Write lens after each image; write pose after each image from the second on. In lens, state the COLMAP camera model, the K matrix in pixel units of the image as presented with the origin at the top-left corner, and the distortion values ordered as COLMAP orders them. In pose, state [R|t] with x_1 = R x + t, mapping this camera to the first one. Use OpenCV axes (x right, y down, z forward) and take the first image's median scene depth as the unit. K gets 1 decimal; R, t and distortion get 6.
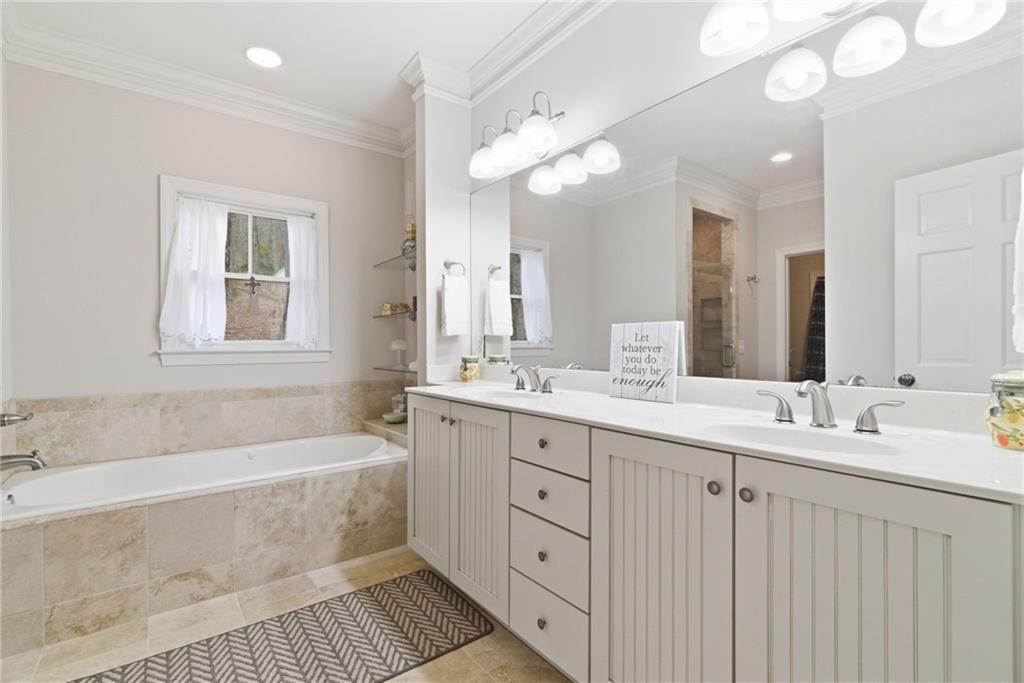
lens RADIAL K [[472.9, 0, 510.1], [0, 472.9, 343.2], [0, 0, 1]] dist [0.002247, -0.000396]
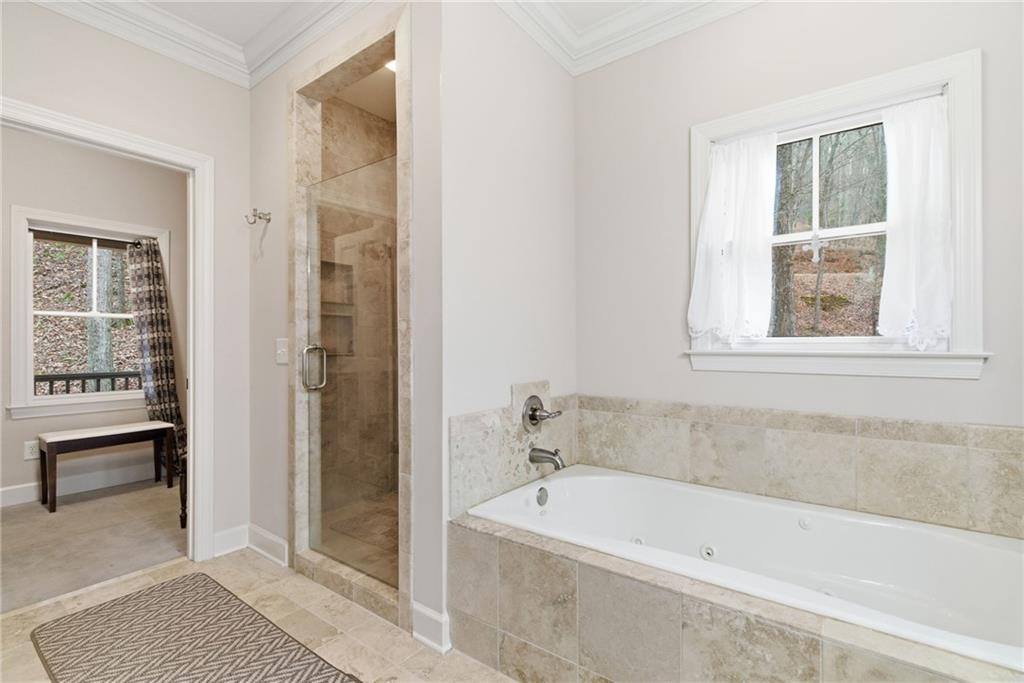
lens RADIAL K [[472.9, 0, 503.9], [0, 472.9, 344.3], [0, 0, 1]] dist [0.002247, -0.000396]
pose [[0.270434, 0.006139, -0.962719, -0.063864], [0.002157, 0.999973, 0.006982, -0.001018], [0.962736, -0.003965, 0.270413, 0.490115]]
